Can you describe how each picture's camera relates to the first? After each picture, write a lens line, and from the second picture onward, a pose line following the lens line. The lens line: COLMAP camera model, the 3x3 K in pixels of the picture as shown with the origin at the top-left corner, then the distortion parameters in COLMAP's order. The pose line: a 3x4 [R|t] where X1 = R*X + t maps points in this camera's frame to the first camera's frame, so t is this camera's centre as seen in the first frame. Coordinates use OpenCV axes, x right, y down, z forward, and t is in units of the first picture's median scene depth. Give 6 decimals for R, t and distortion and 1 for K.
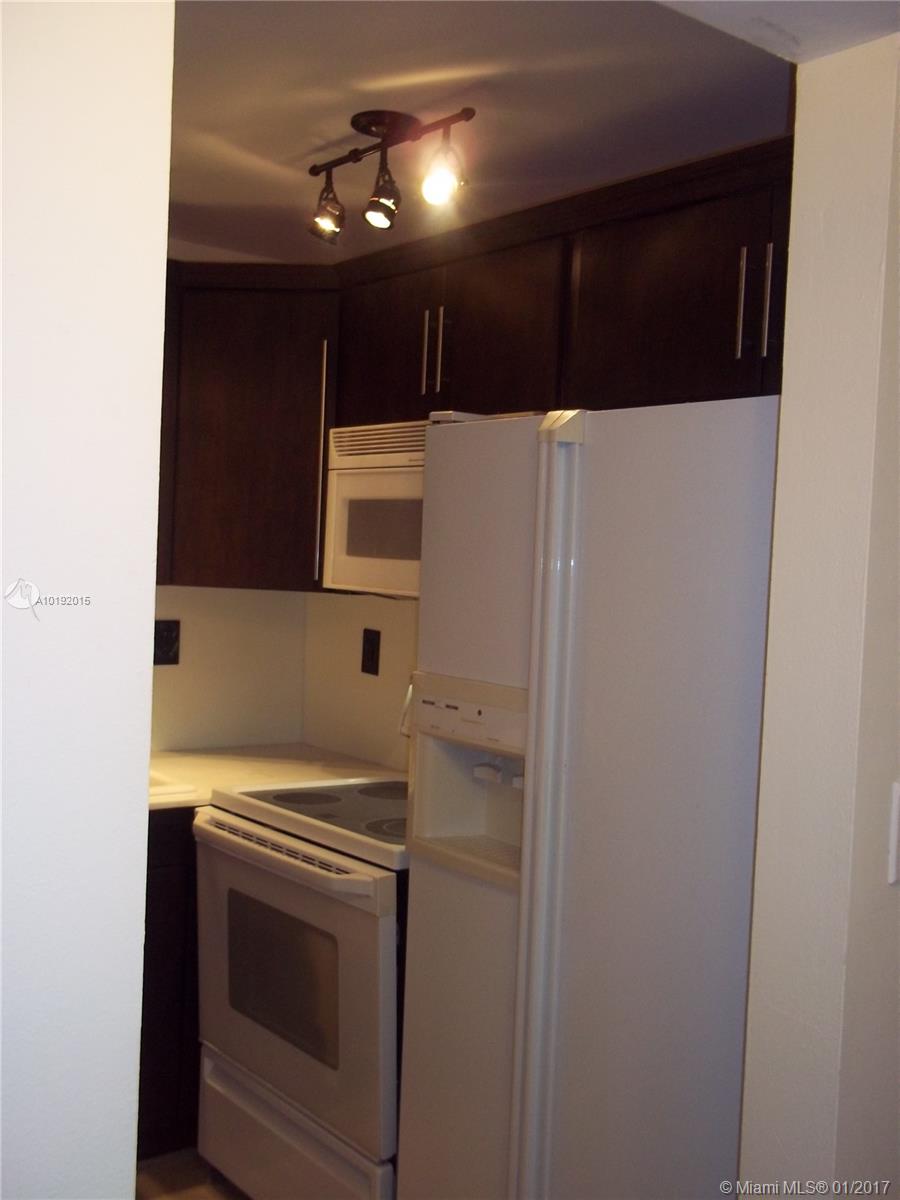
lens RADIAL K [[1295.4, 0, 443.5], [0, 1295.4, 608.8], [0, 0, 1]] dist [-0.014860, 0.123617]
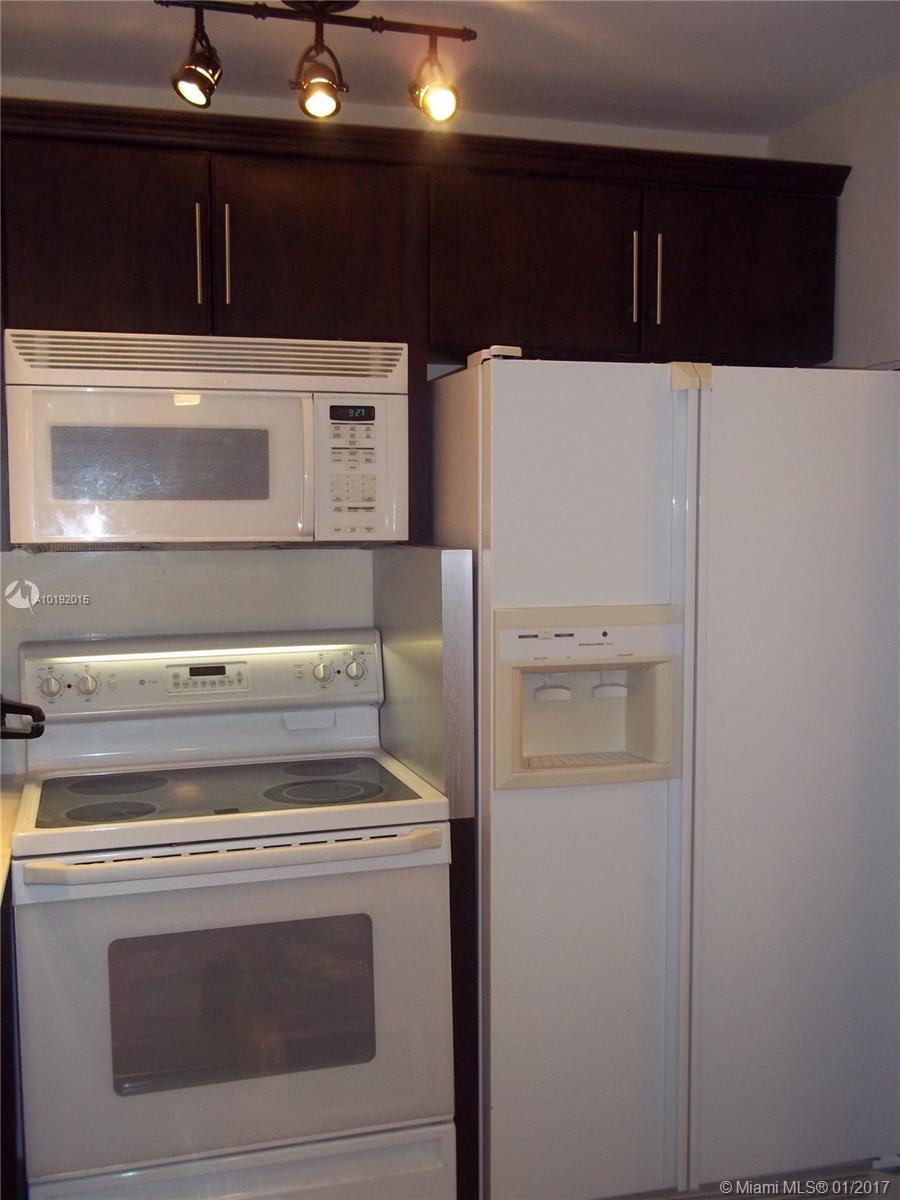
lens RADIAL K [[1295.4, 0, 443.5], [0, 1295.4, 608.8], [0, 0, 1]] dist [-0.014860, 0.123617]
pose [[0.366886, -0.121717, 0.922269, -0.784886], [0.058856, 0.992454, 0.107567, -0.050411], [-0.928402, 0.014817, 0.371282, 0.554324]]
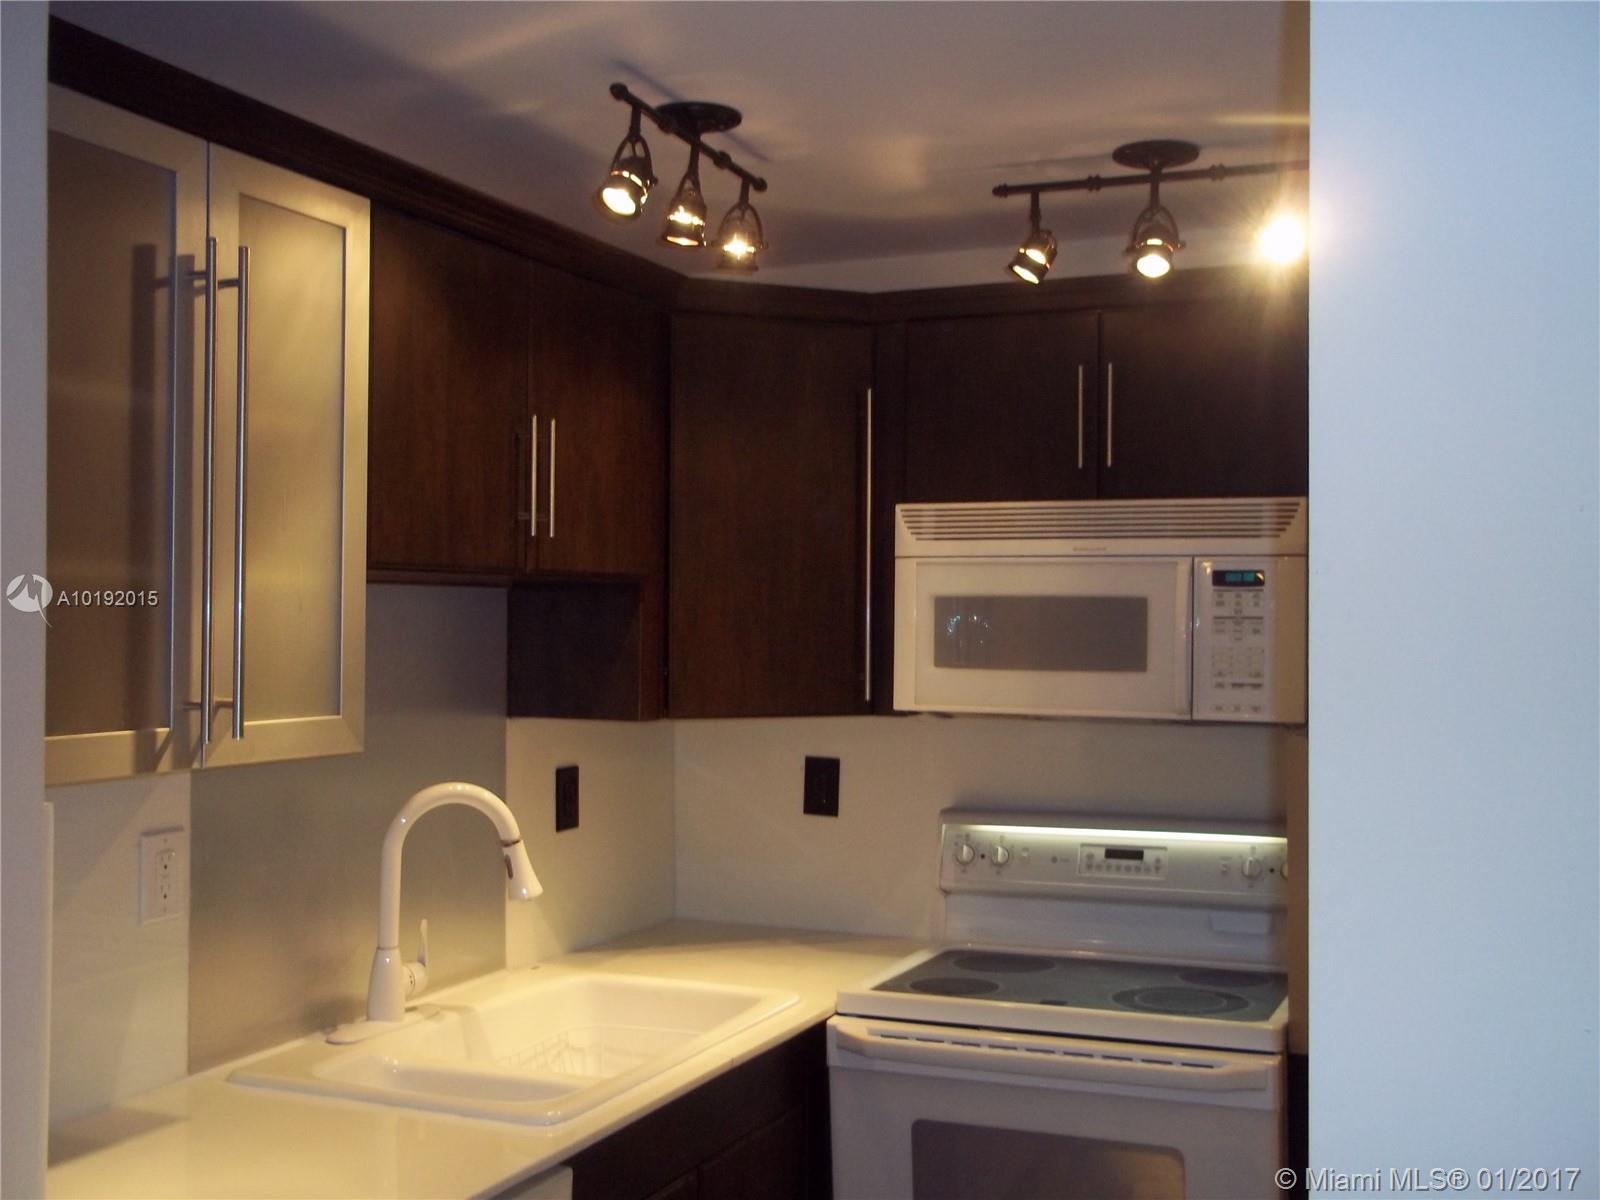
lens RADIAL K [[1717.0, 0, 804.7], [0, 1717.0, 604.1], [0, 0, 1]] dist [0.008273, 0.027814]
pose [[0.870224, -0.036284, 0.491319, -0.720988], [0.053805, 0.998318, -0.021573, -0.067803], [-0.489710, 0.045208, 0.870712, 0.150550]]
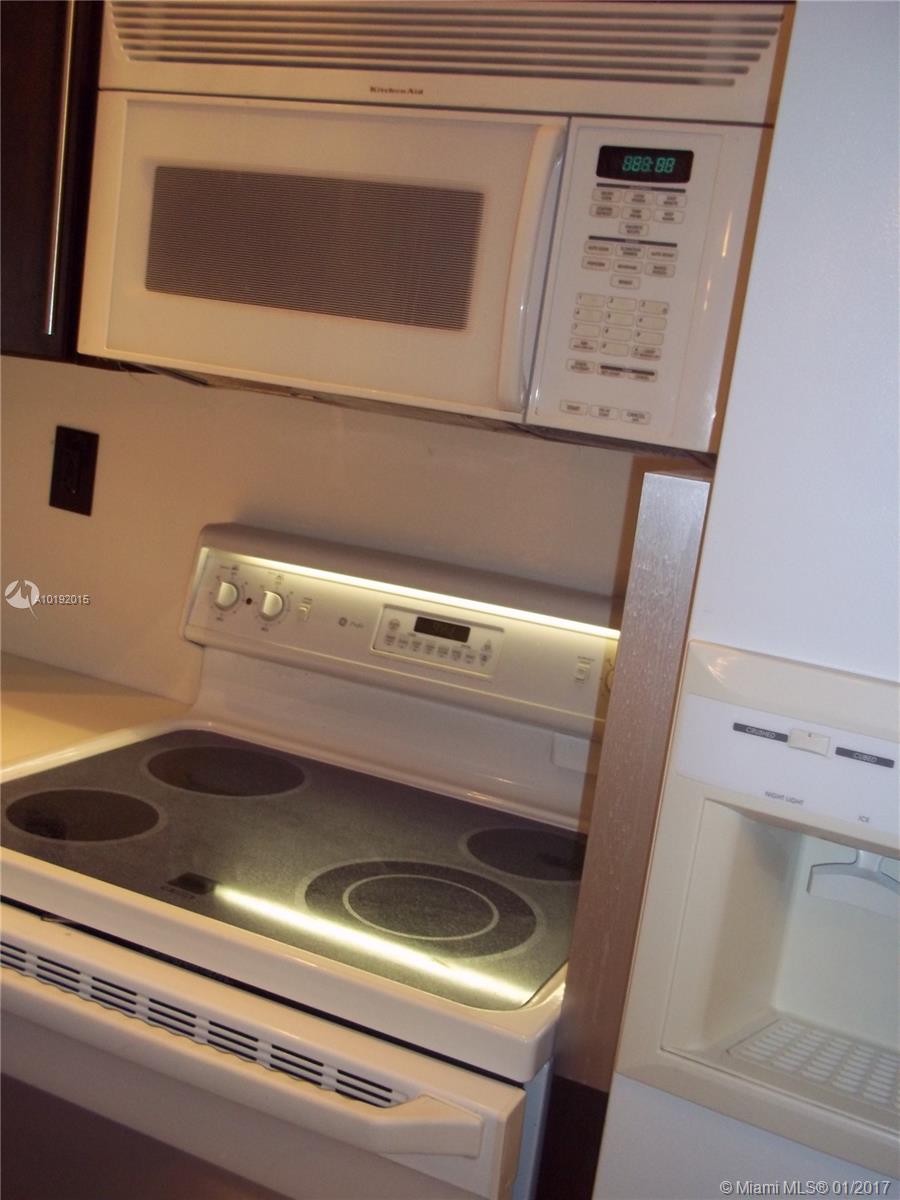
lens RADIAL K [[1295.4, 0, 443.5], [0, 1295.4, 608.8], [0, 0, 1]] dist [-0.014860, 0.123617]
pose [[0.885131, -0.015852, 0.465073, -0.220455], [-0.073355, 0.982171, 0.173088, -0.018447], [-0.459525, -0.187320, 0.868187, 0.581306]]
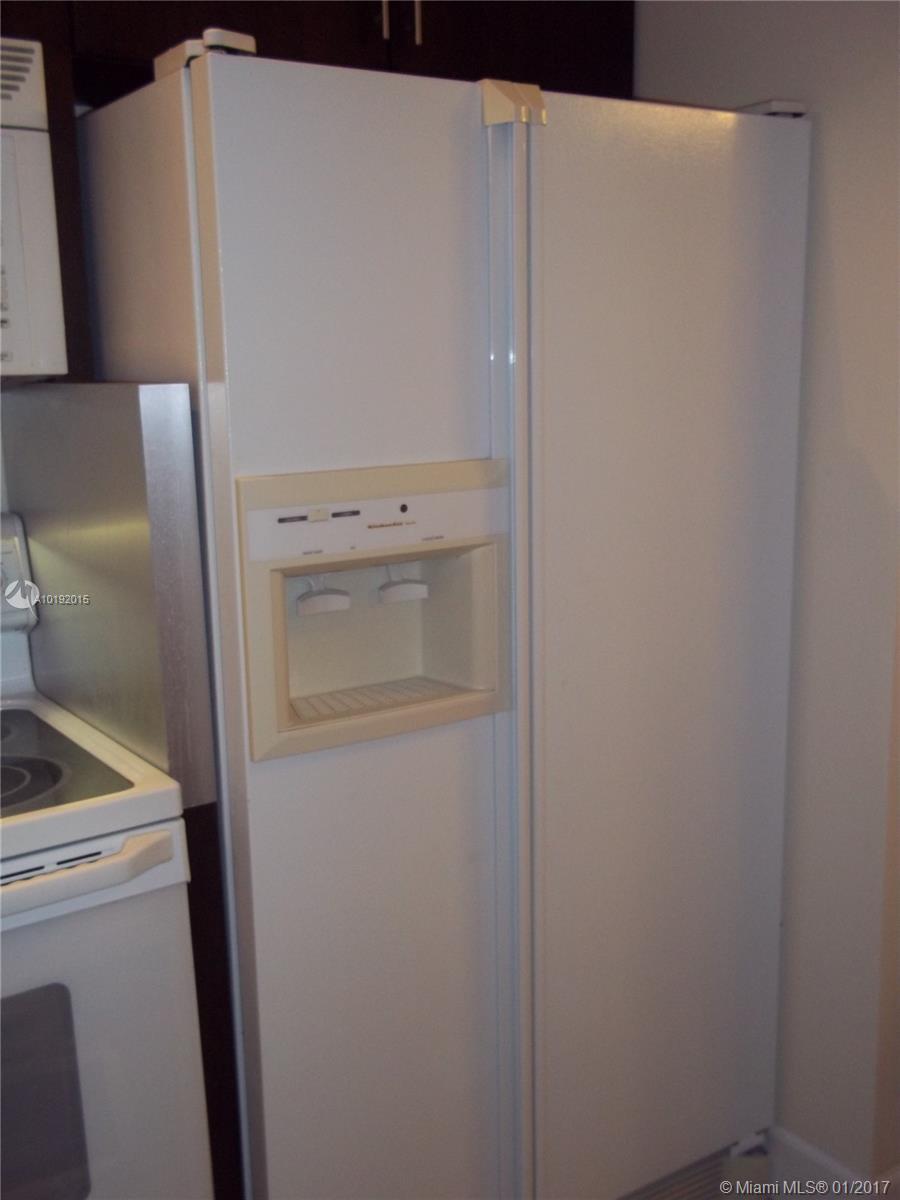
lens RADIAL K [[1295.4, 0, 443.5], [0, 1295.4, 608.8], [0, 0, 1]] dist [-0.014860, 0.123617]
pose [[0.062766, -0.239590, 0.968843, -0.516521], [0.067823, 0.969537, 0.235368, -0.024549], [-0.995721, 0.050937, 0.077103, 0.711328]]
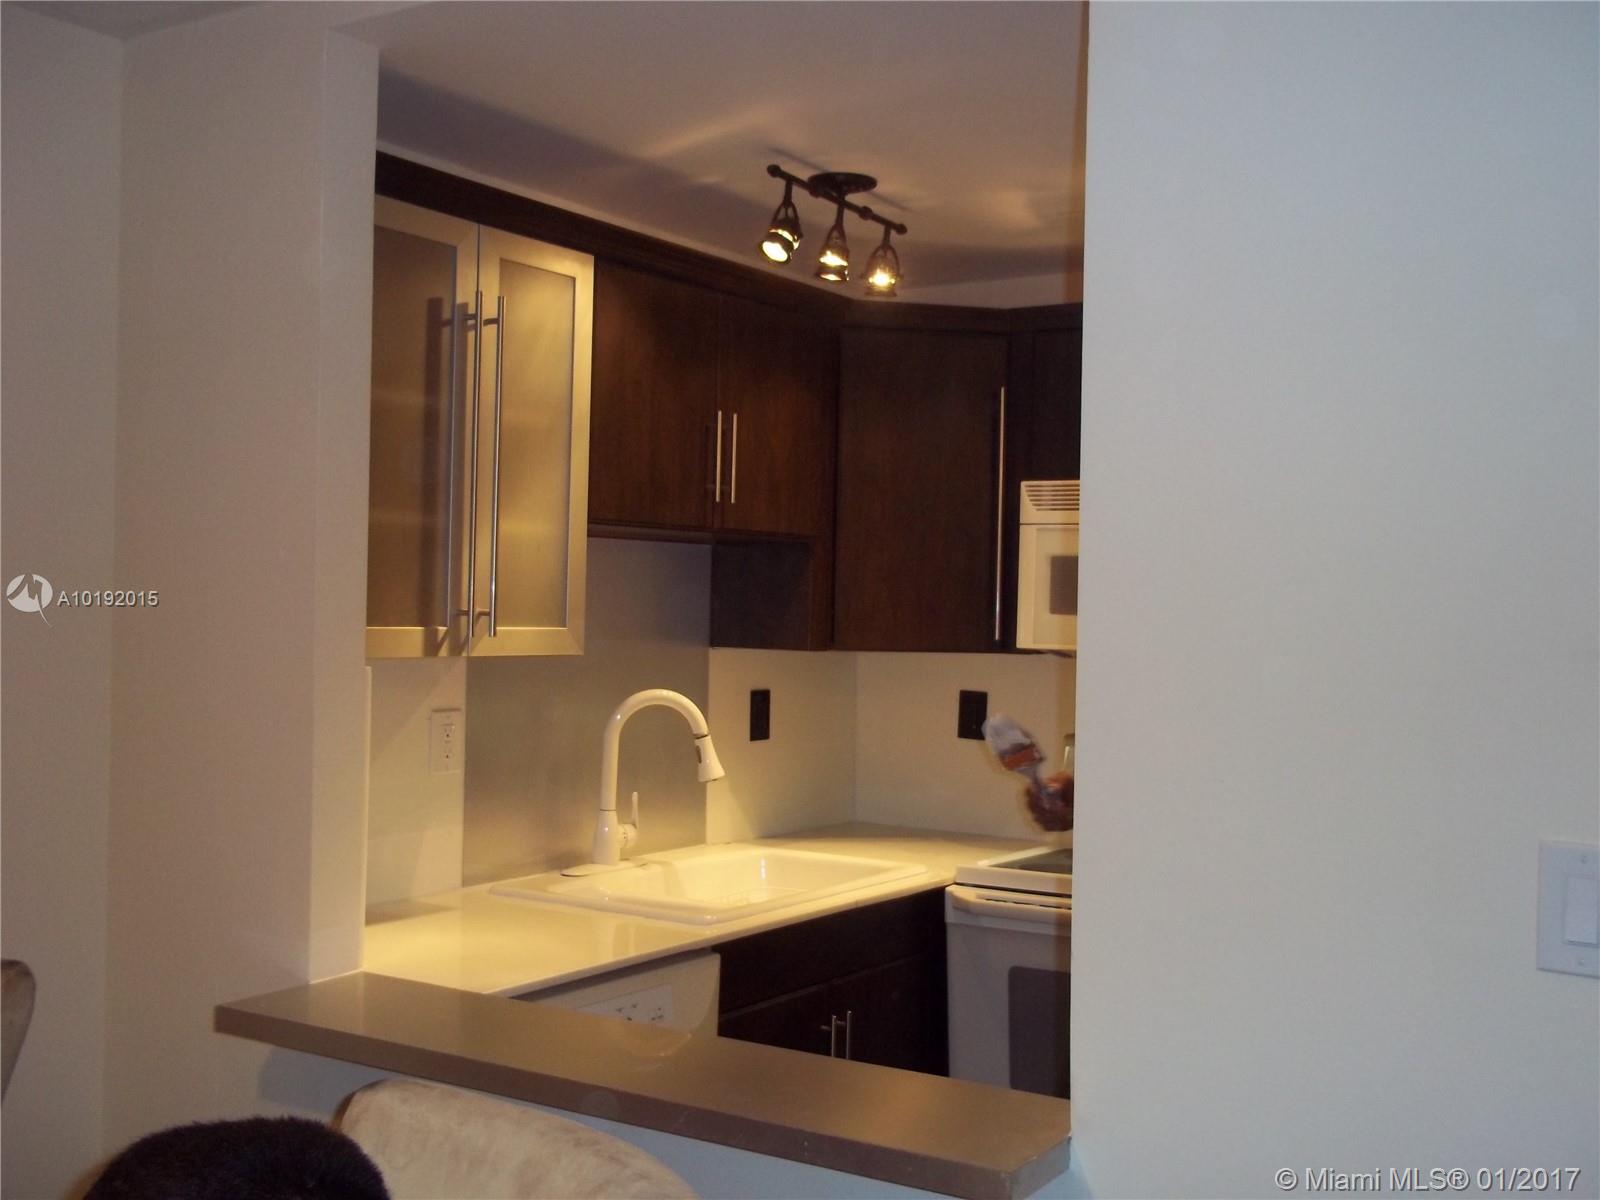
lens RADIAL K [[1727.1, 0, 806.0], [0, 1727.1, 604.7], [0, 0, 1]] dist [-0.014860, 0.123617]
pose [[0.941329, -0.024915, 0.336570, -0.748989], [0.034063, 0.999193, -0.021300, -0.029729], [-0.335768, 0.031515, 0.941418, -0.159083]]
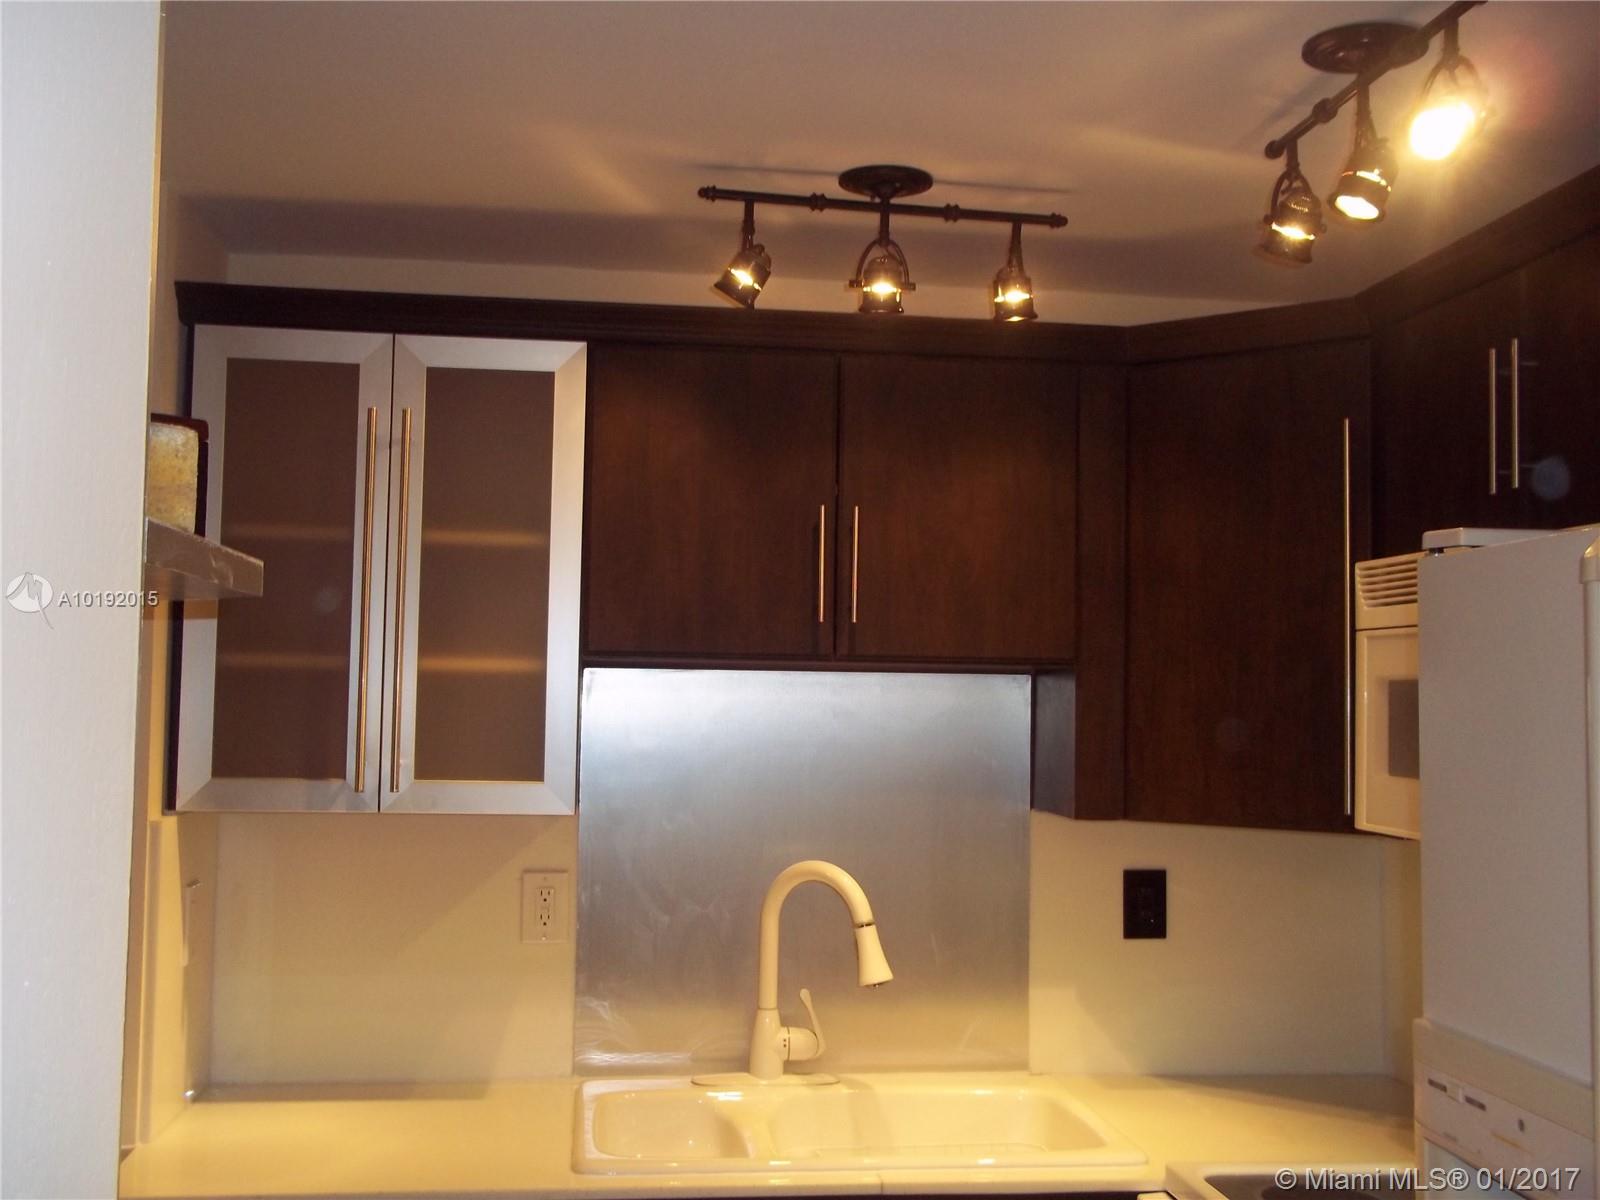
lens RADIAL K [[1727.1, 0, 806.0], [0, 1727.1, 604.7], [0, 0, 1]] dist [-0.014860, 0.123617]
pose [[0.862691, -0.058718, -0.502312, 0.105359], [0.002582, 0.993735, -0.111729, -0.034400], [0.505725, 0.095091, 0.857438, 0.207829]]
